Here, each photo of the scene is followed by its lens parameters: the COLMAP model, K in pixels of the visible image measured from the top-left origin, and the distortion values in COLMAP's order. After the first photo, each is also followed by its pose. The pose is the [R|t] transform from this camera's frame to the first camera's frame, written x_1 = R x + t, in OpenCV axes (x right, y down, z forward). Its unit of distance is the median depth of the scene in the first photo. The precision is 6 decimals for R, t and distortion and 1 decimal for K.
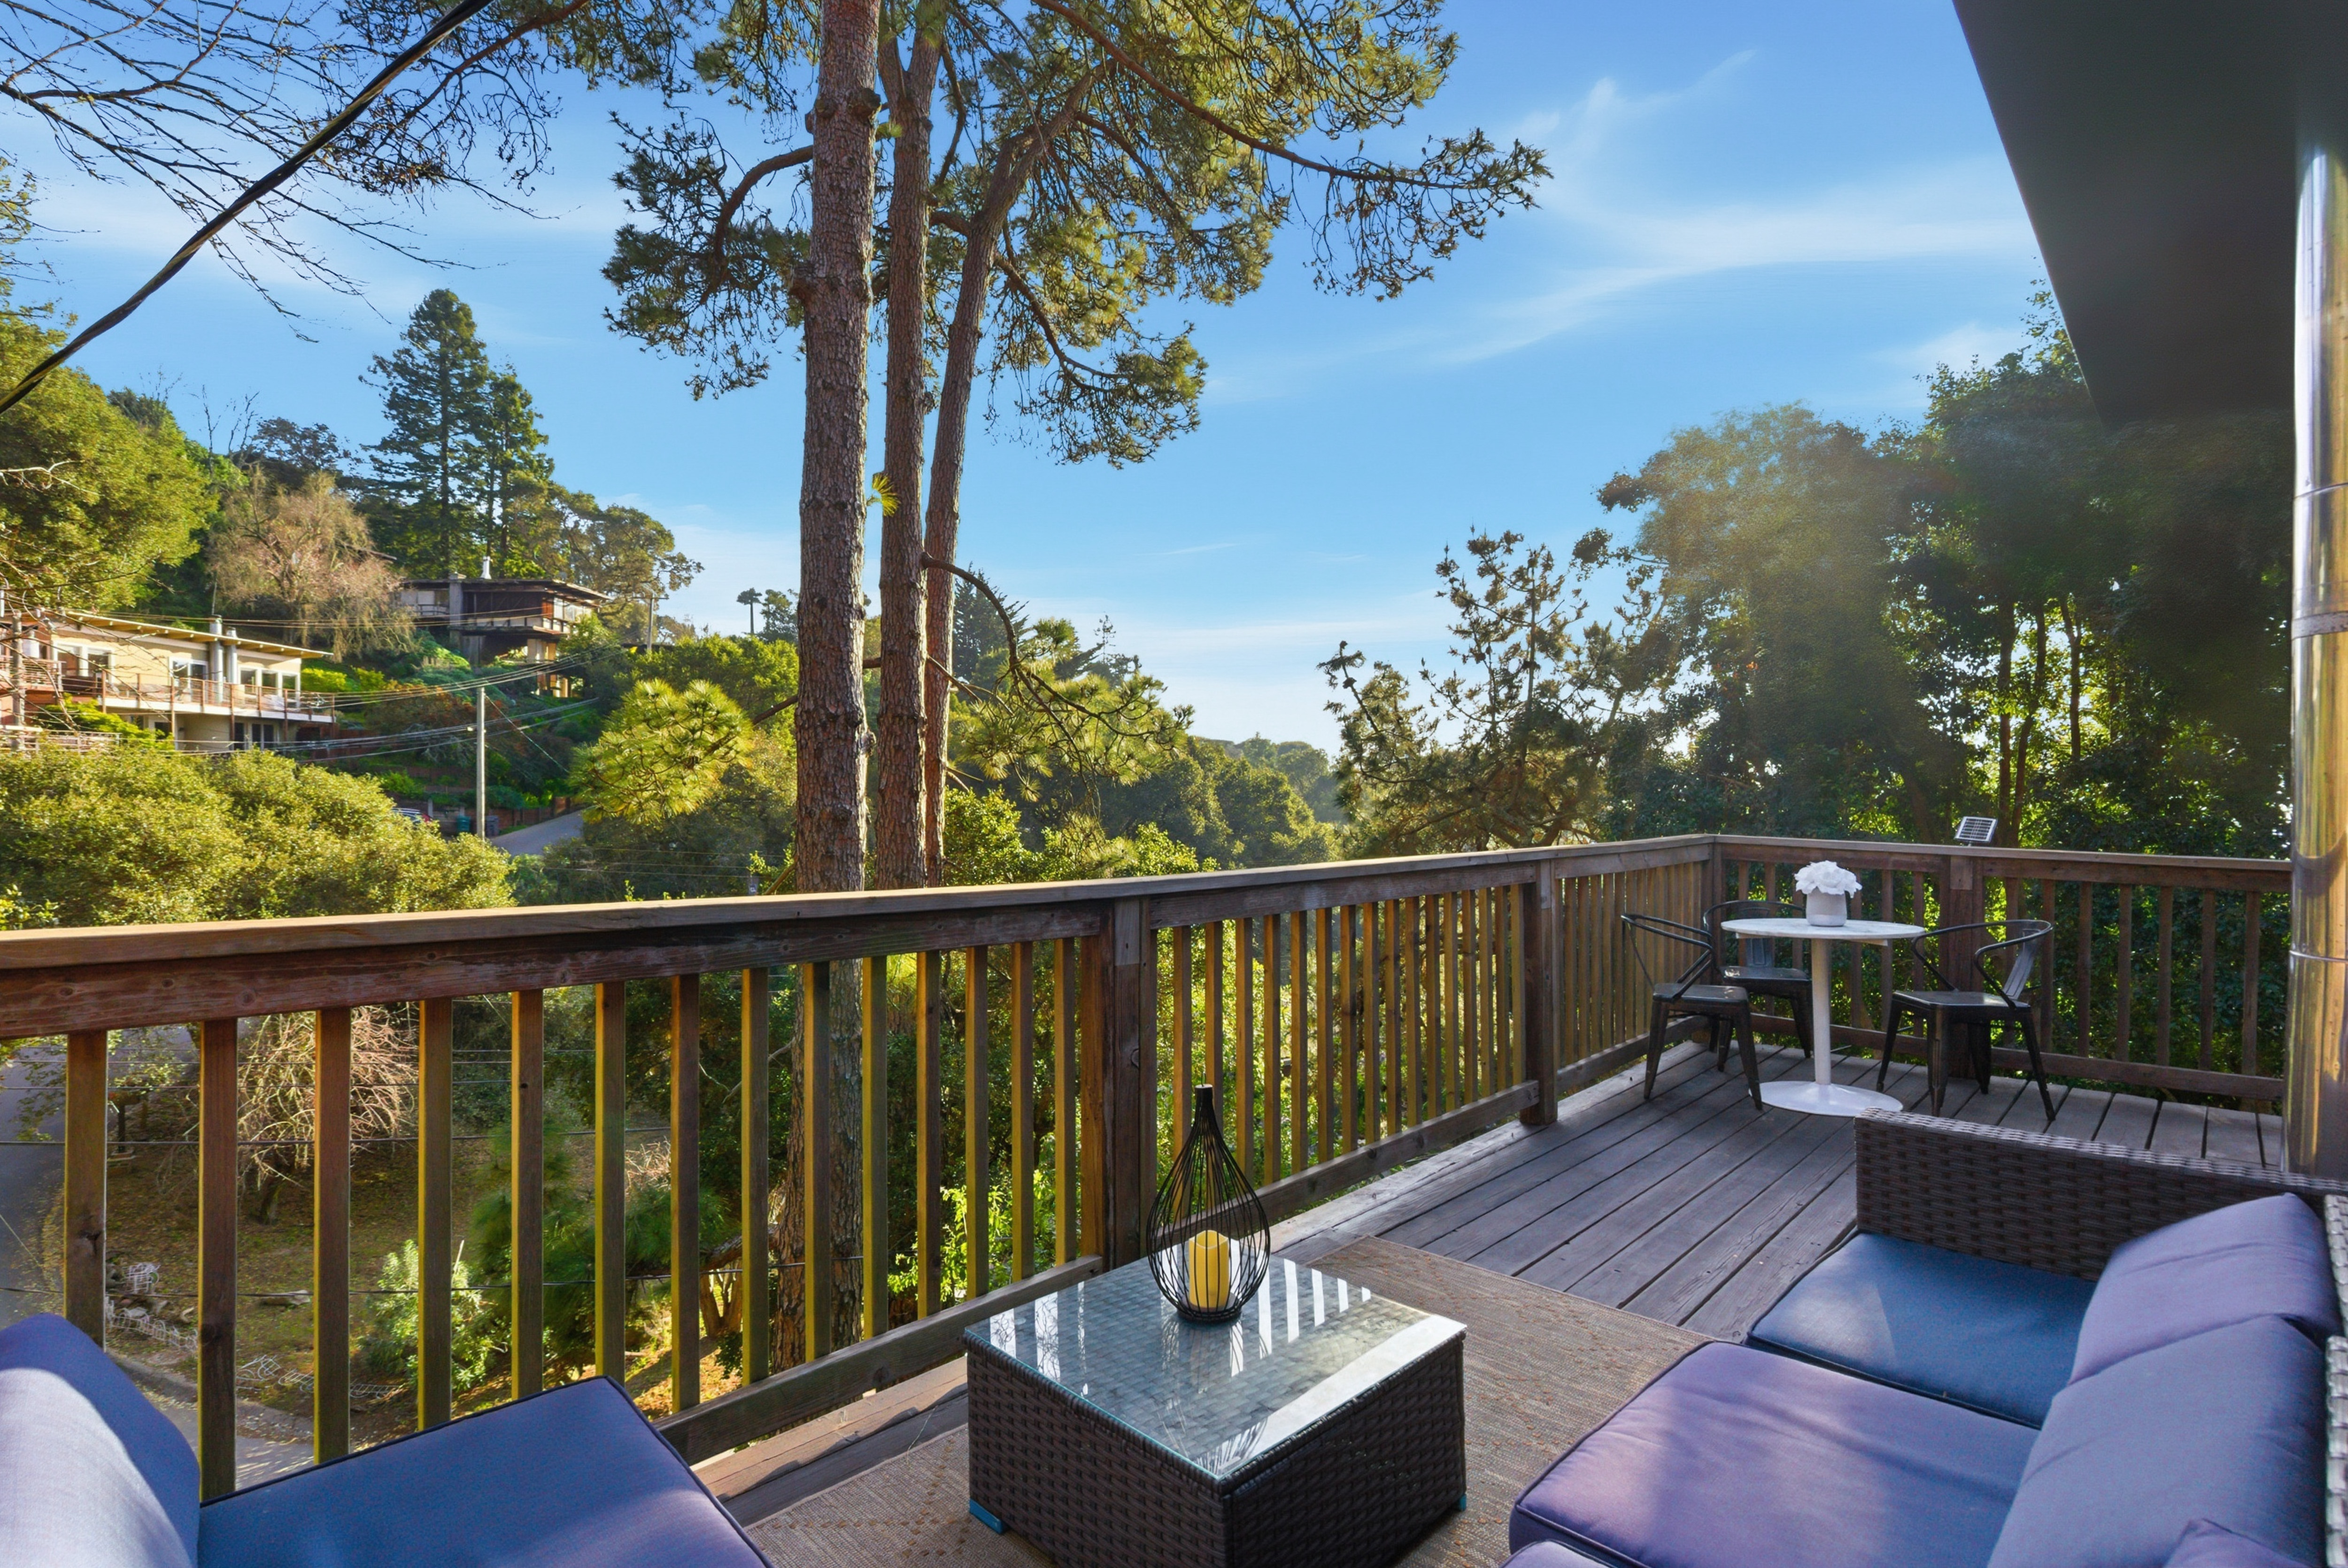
lens RADIAL K [[1085.5, 0, 1175.8], [0, 1085.5, 808.0], [0, 0, 1]] dist [-0.000360, -0.000242]
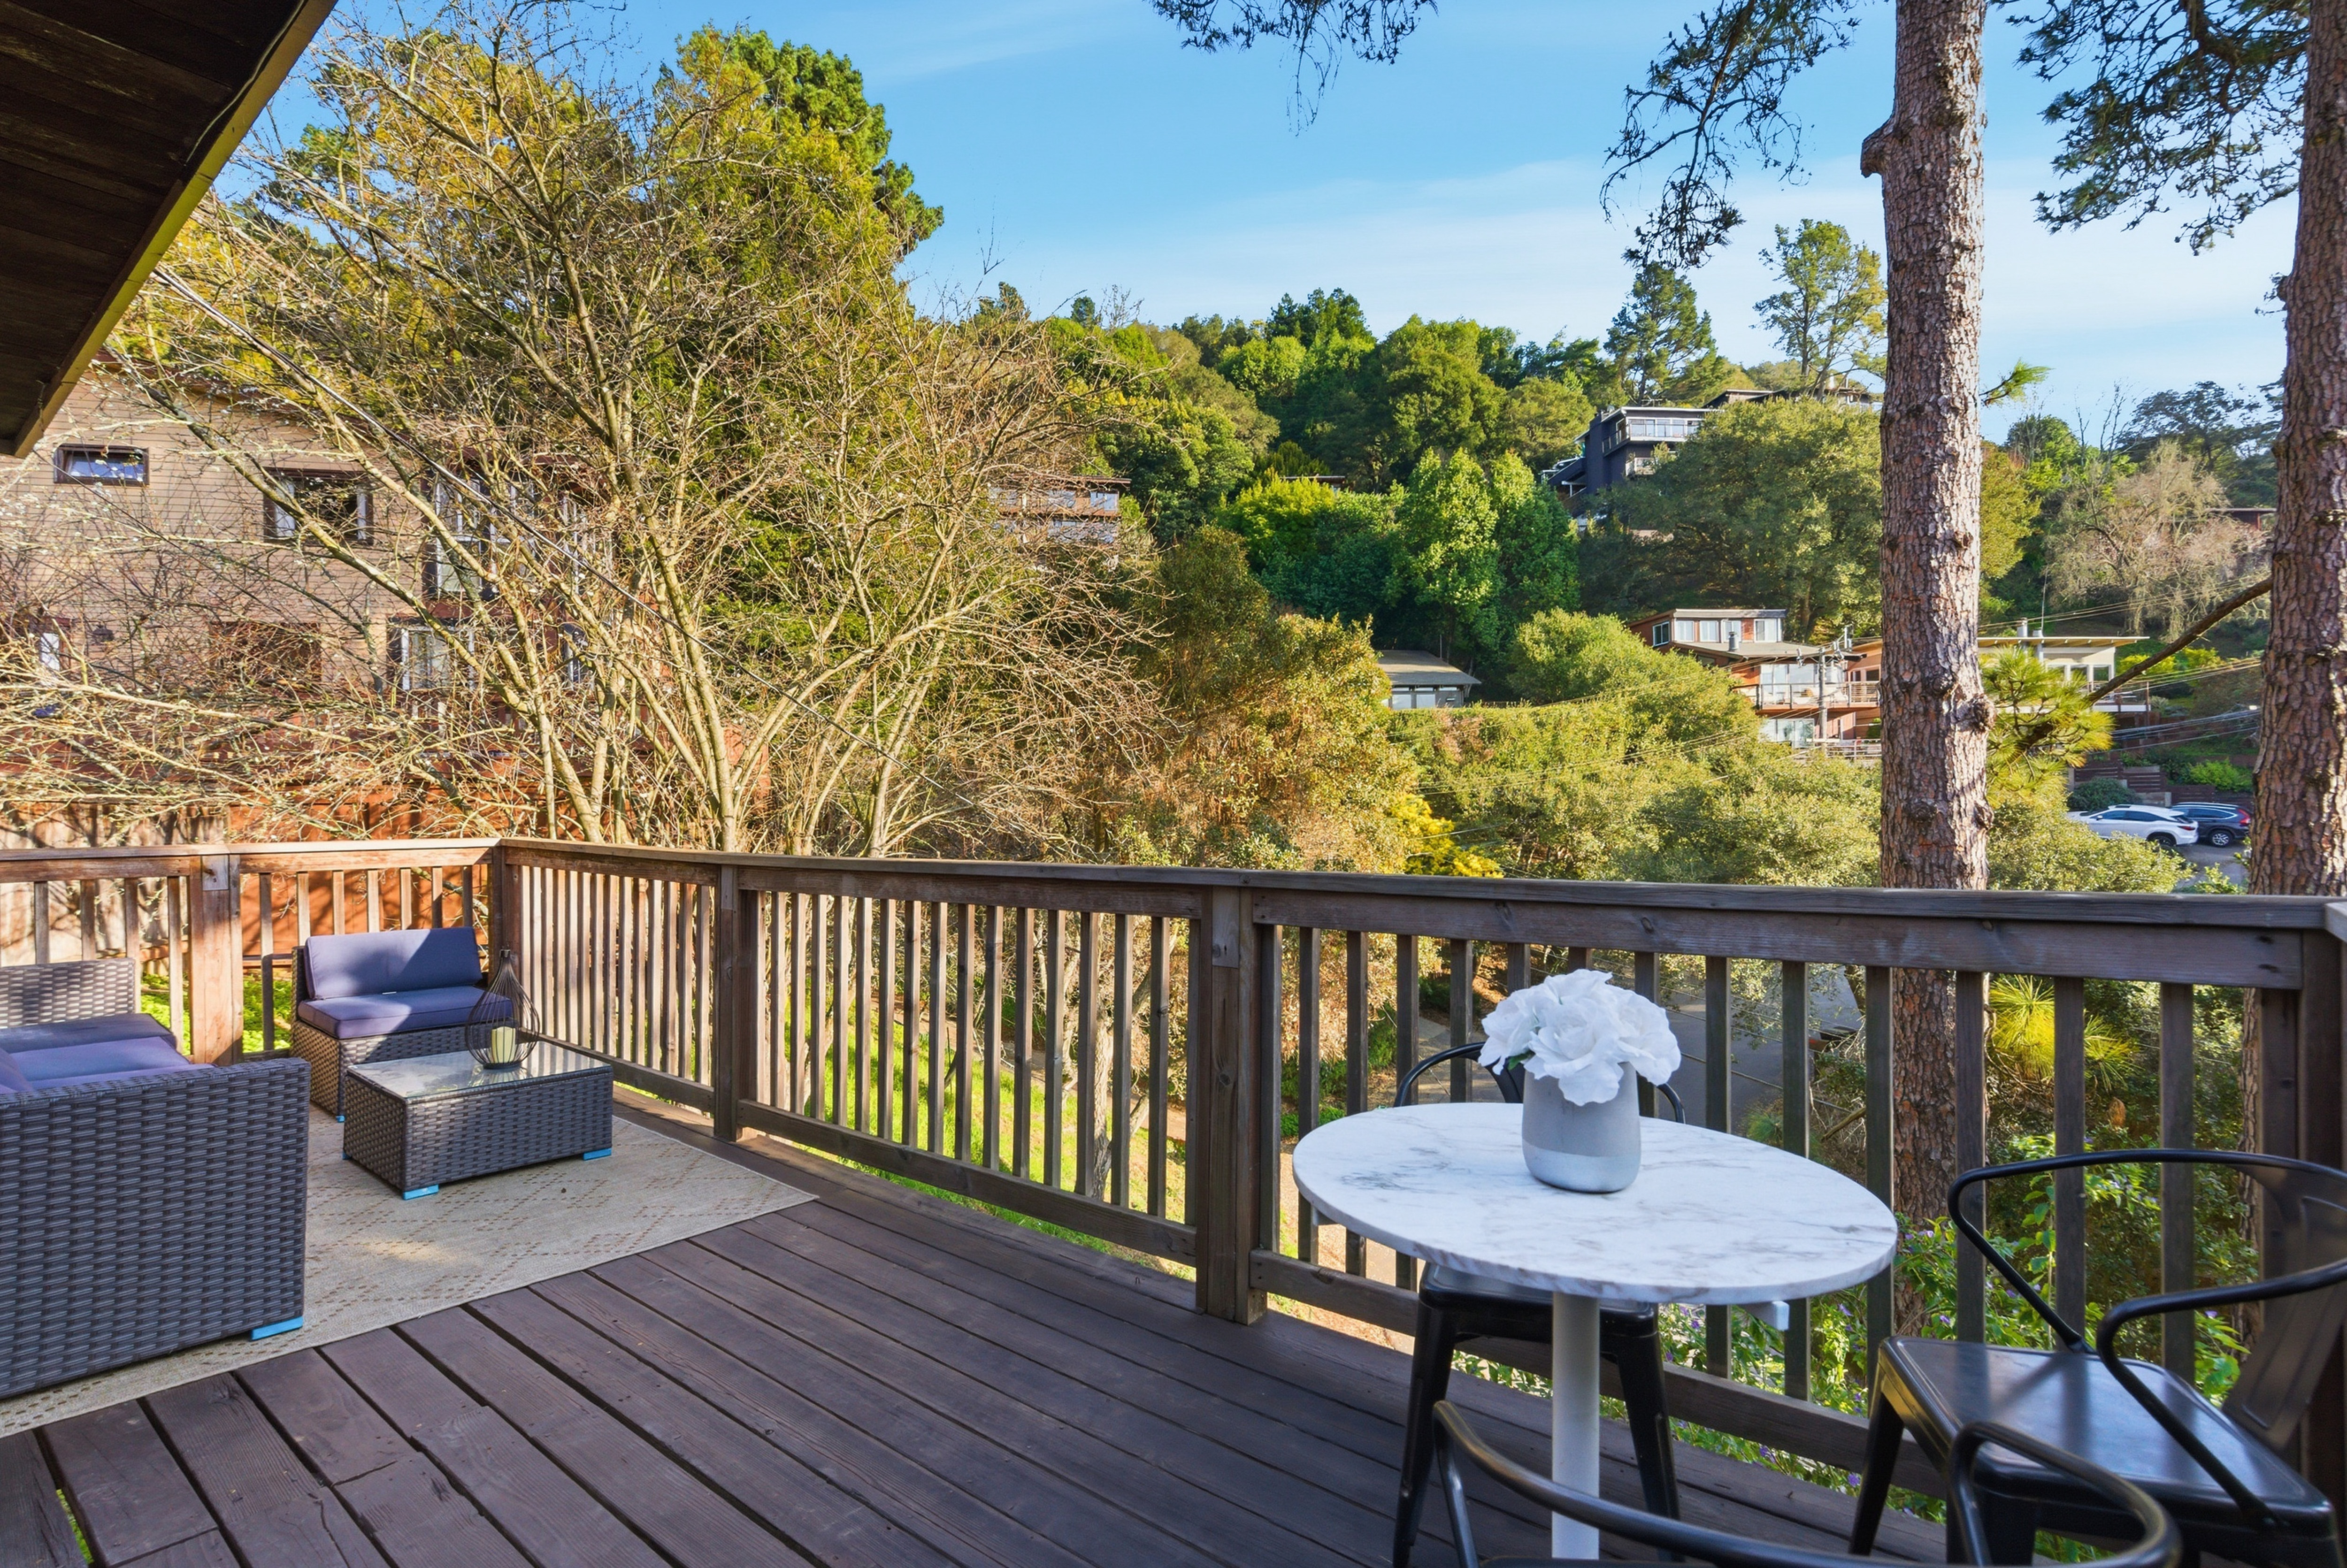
lens RADIAL K [[1106.1, 0, 1179.1], [0, 1106.1, 806.7], [0, 0, 1]] dist [-0.000681, -0.000839]
pose [[0.099536, -0.000220, -0.995034, 0.085495], [0.003733, 0.999993, 0.000152, 0.000116], [0.995027, -0.003730, 0.099537, 0.080919]]
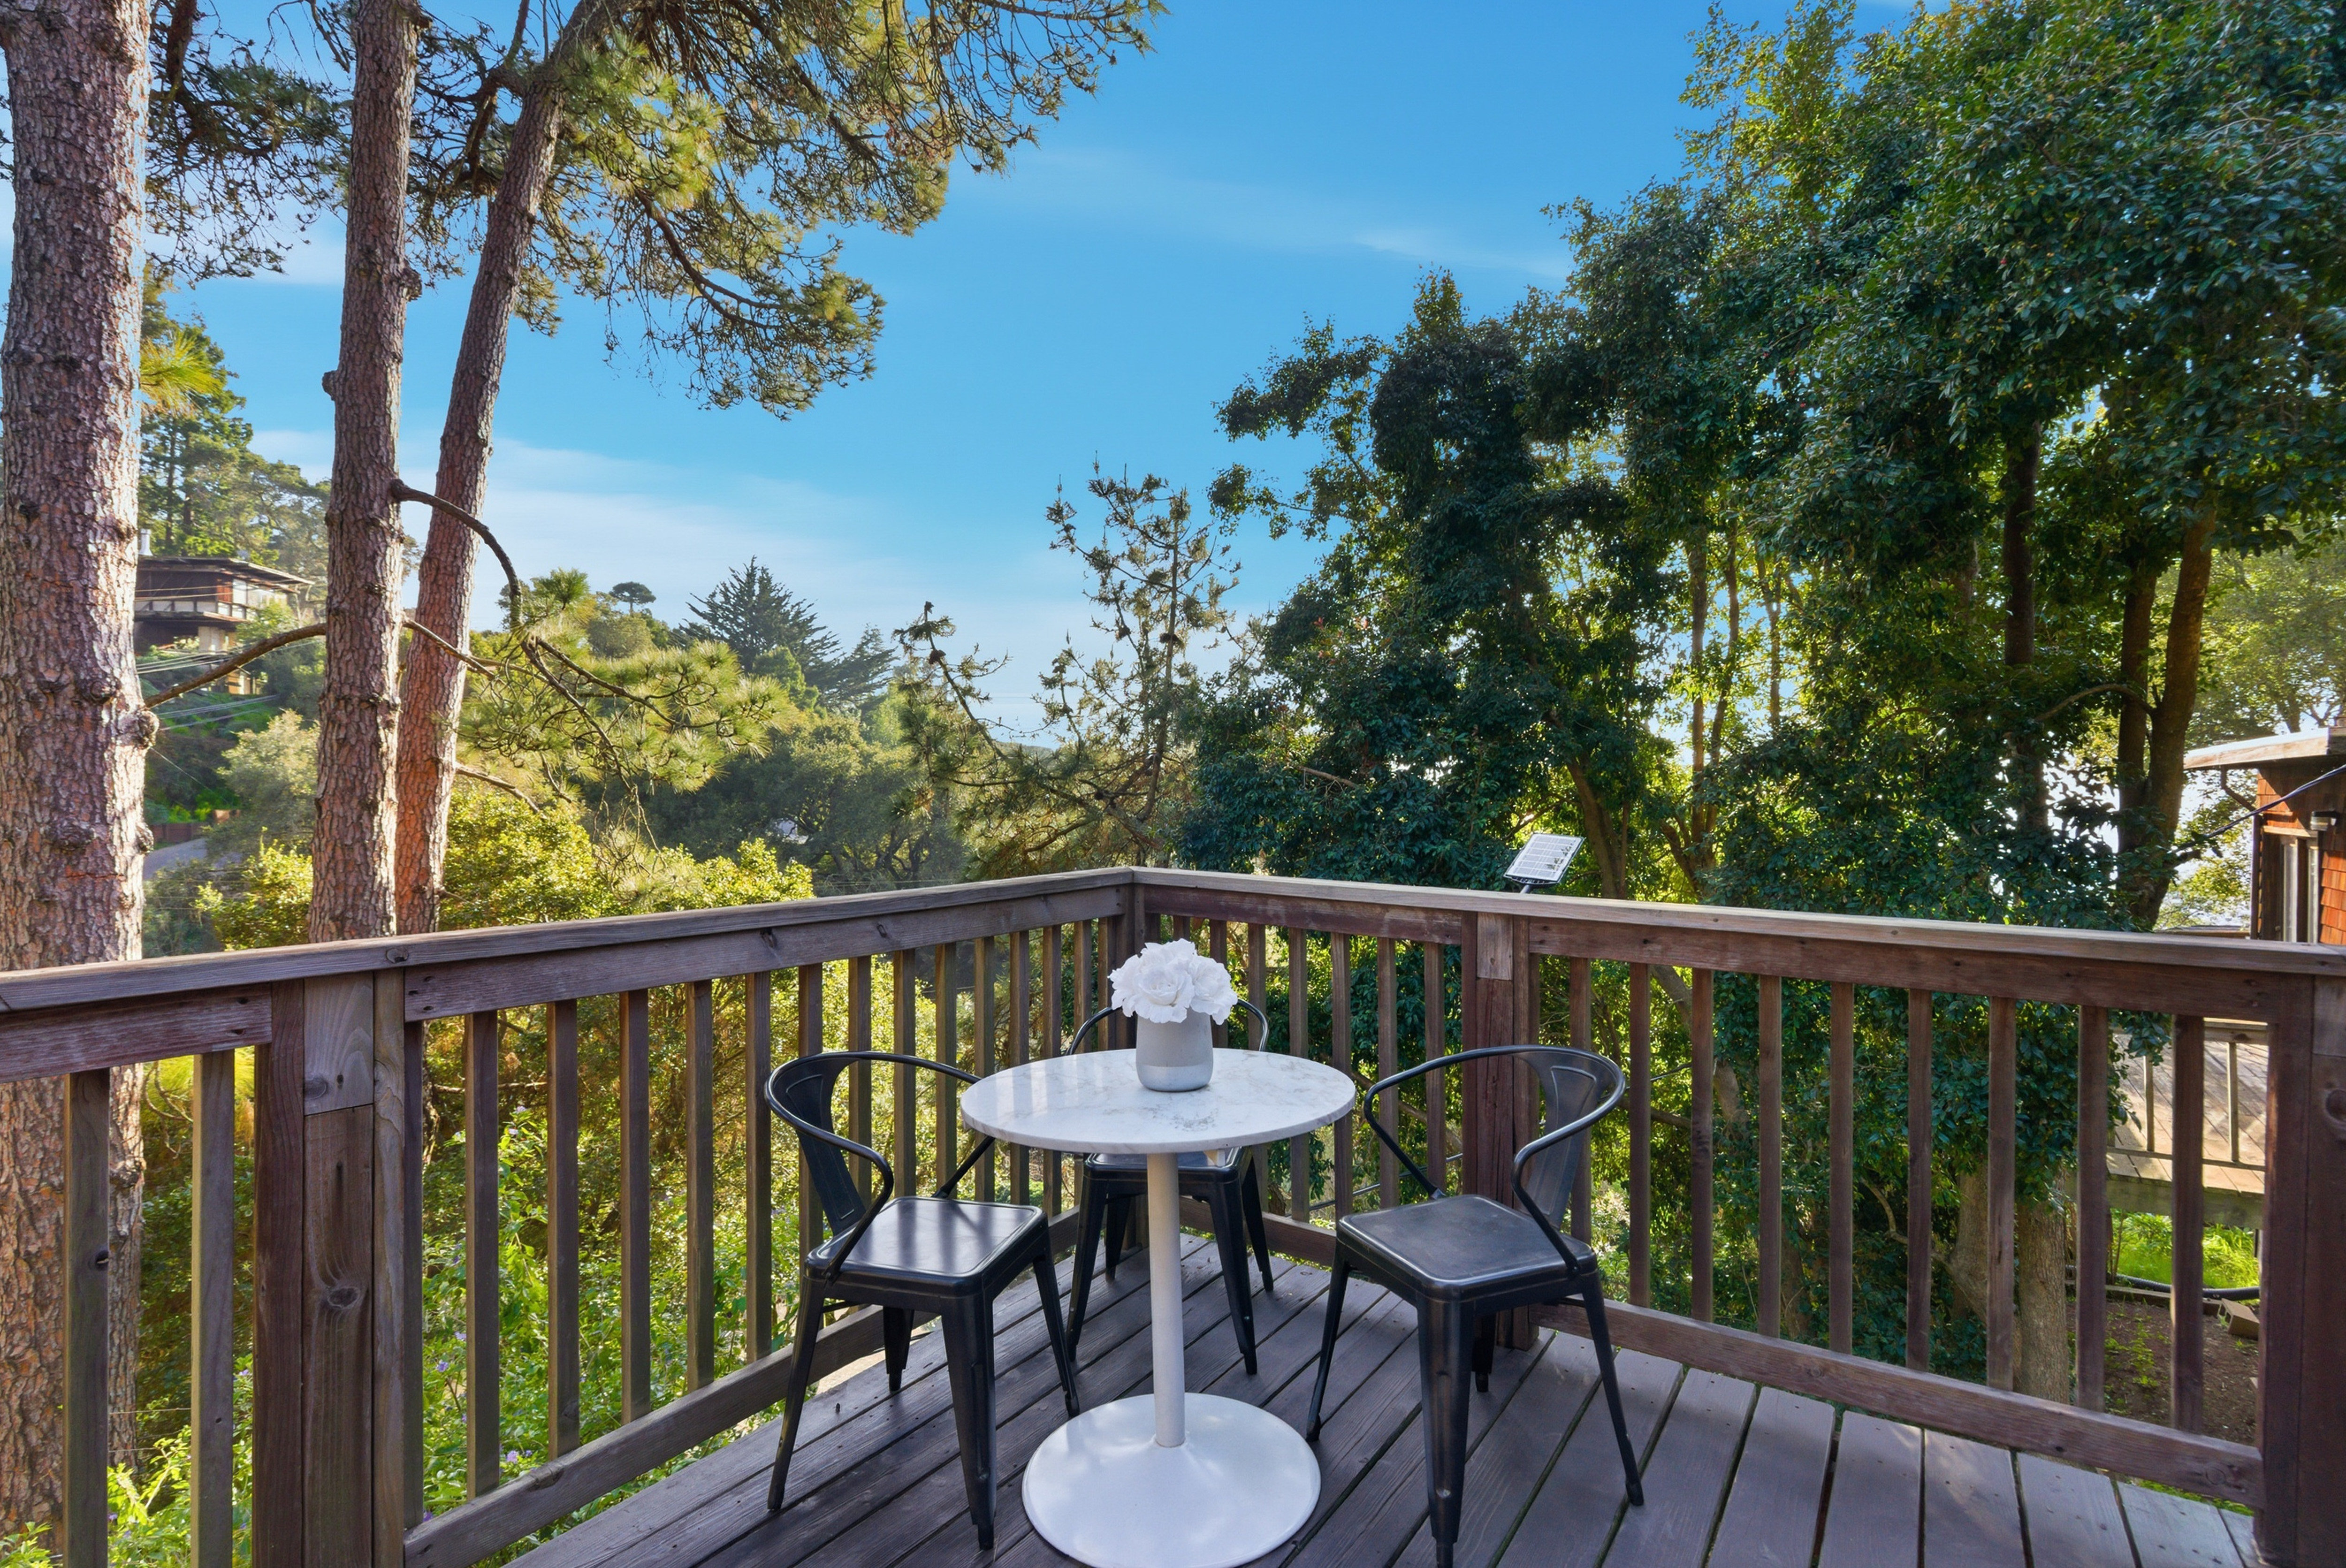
lens RADIAL K [[1068.4, 0, 1180.9], [0, 1068.4, 807.2], [0, 0, 1]] dist [0.001349, -0.000678]
pose [[0.987028, -0.007990, 0.160350, 0.050071], [0.009055, 0.999942, -0.005912, -0.000441], [-0.160293, 0.007287, 0.987043, 0.052904]]
